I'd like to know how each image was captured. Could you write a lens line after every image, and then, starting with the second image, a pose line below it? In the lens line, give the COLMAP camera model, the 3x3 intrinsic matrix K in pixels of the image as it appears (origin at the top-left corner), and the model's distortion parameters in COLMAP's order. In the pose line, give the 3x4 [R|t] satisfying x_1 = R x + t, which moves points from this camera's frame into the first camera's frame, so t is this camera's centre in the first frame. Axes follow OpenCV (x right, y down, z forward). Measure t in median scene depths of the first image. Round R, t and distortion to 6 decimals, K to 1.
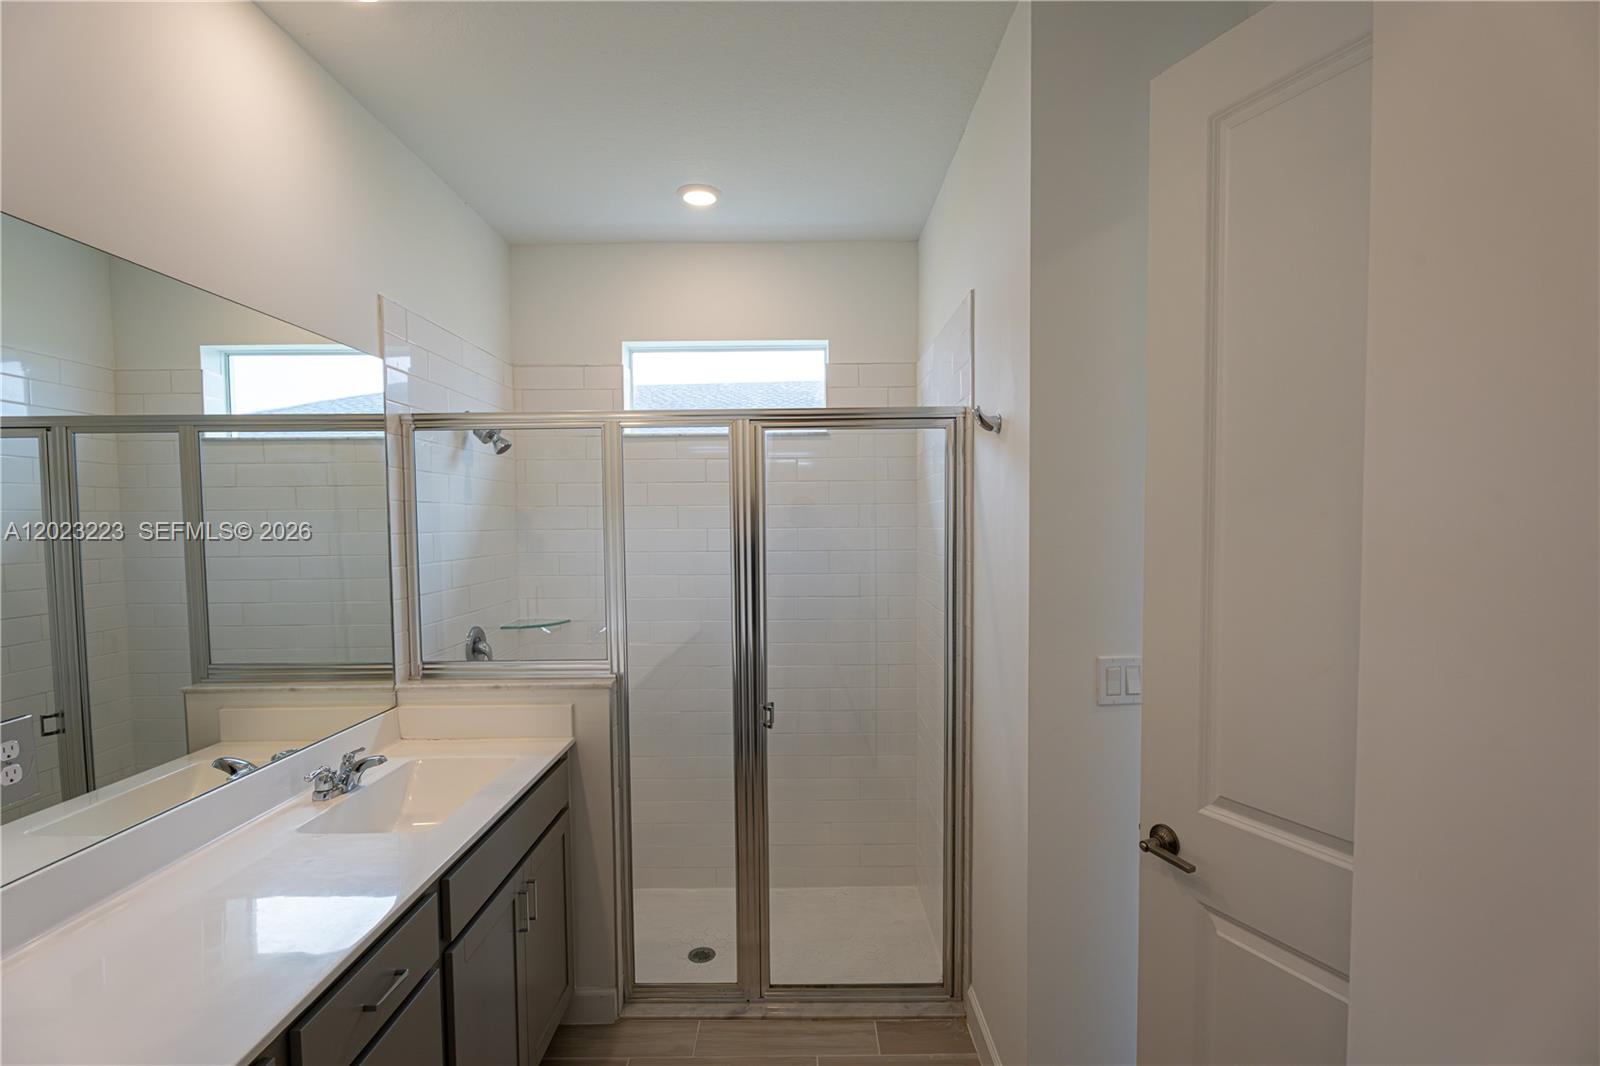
lens RADIAL K [[754.8, 0, 801.8], [0, 754.8, 558.8], [0, 0, 1]] dist [-0.019150, 0.001374]
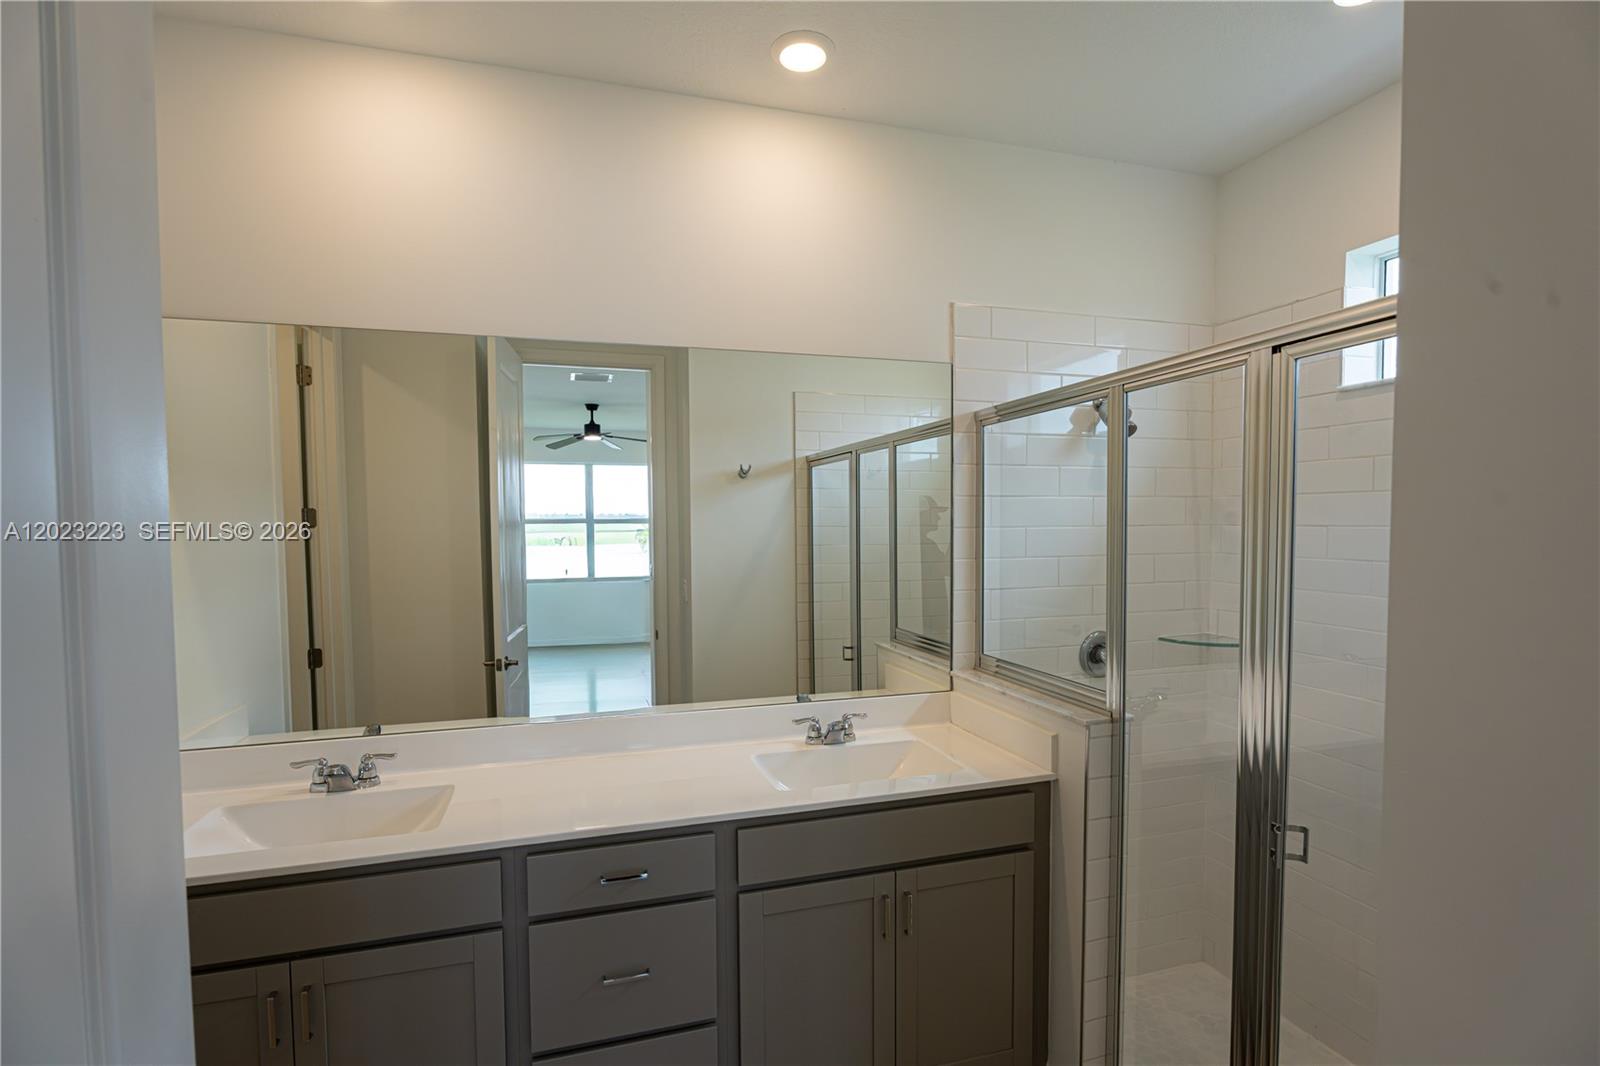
lens RADIAL K [[754.8, 0, 801.8], [0, 754.8, 558.8], [0, 0, 1]] dist [-0.019150, 0.001374]
pose [[0.289996, 0.050515, -0.955694, 0.398852], [-0.040668, 0.998354, 0.040429, -0.022973], [0.956163, 0.027141, 0.291573, 0.474602]]
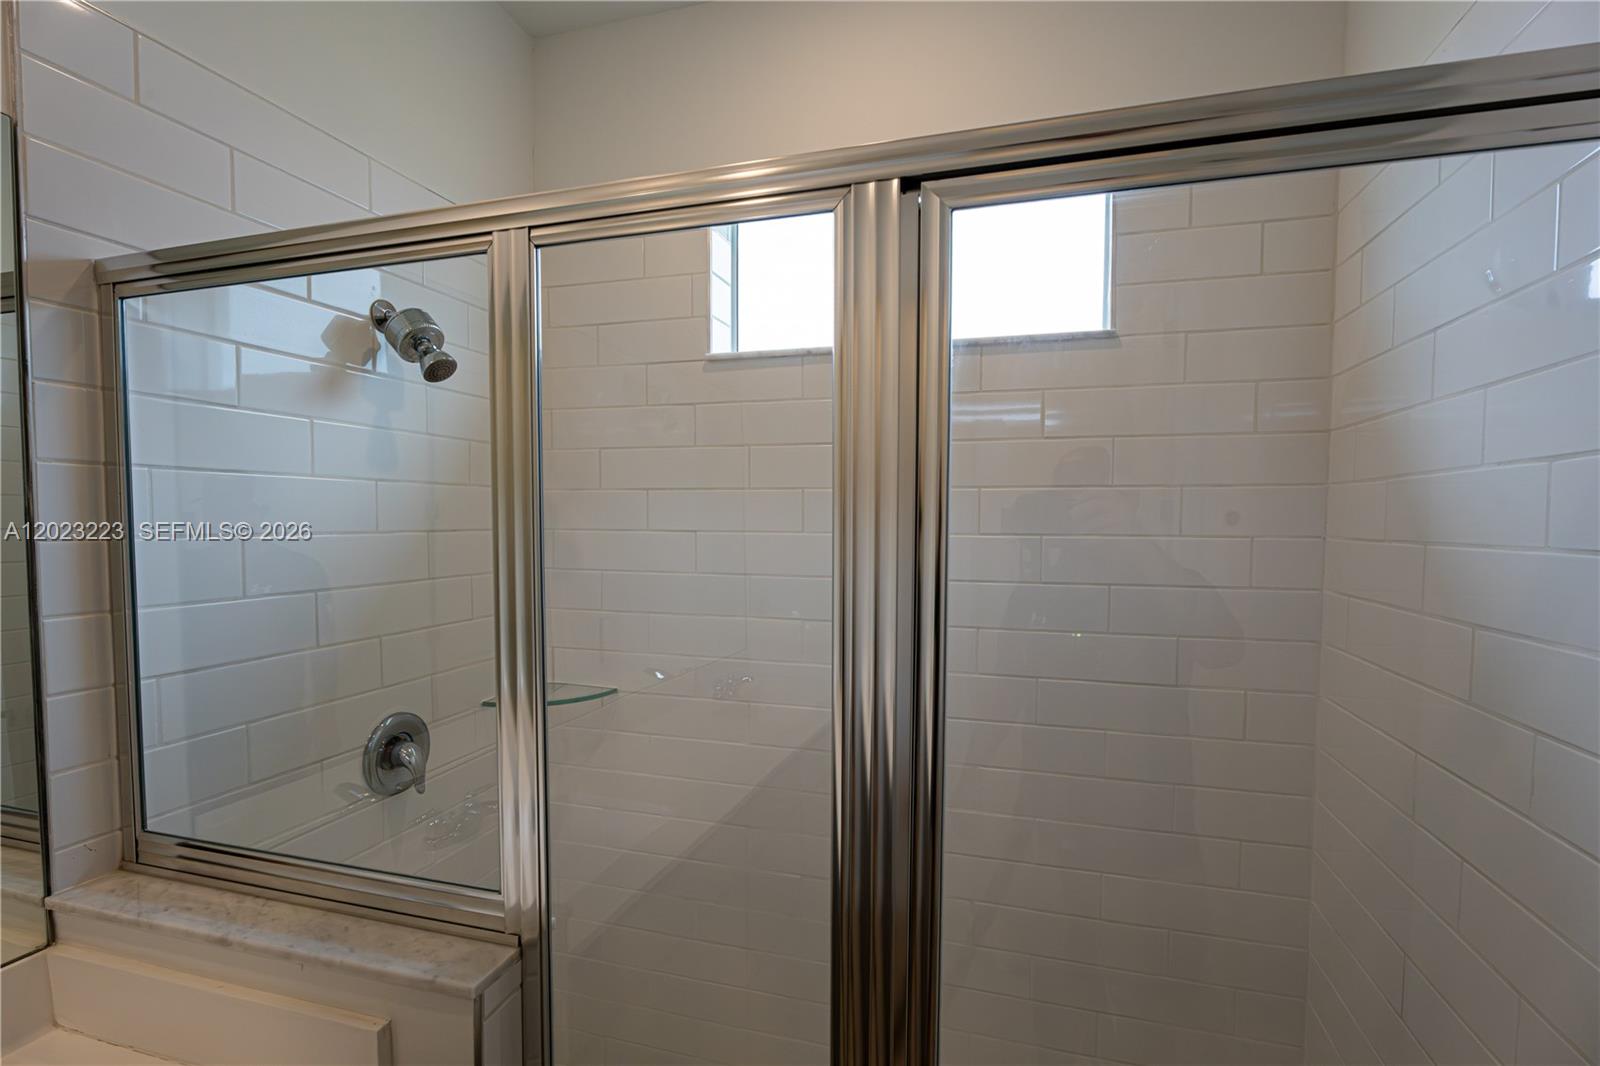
lens RADIAL K [[754.8, 0, 801.8], [0, 754.8, 558.8], [0, 0, 1]] dist [-0.019150, 0.001374]
pose [[0.959164, 0.024284, -0.281806, -0.020496], [-0.023479, 0.999705, 0.006233, -0.033352], [0.281874, 0.000638, 0.959451, 0.706857]]
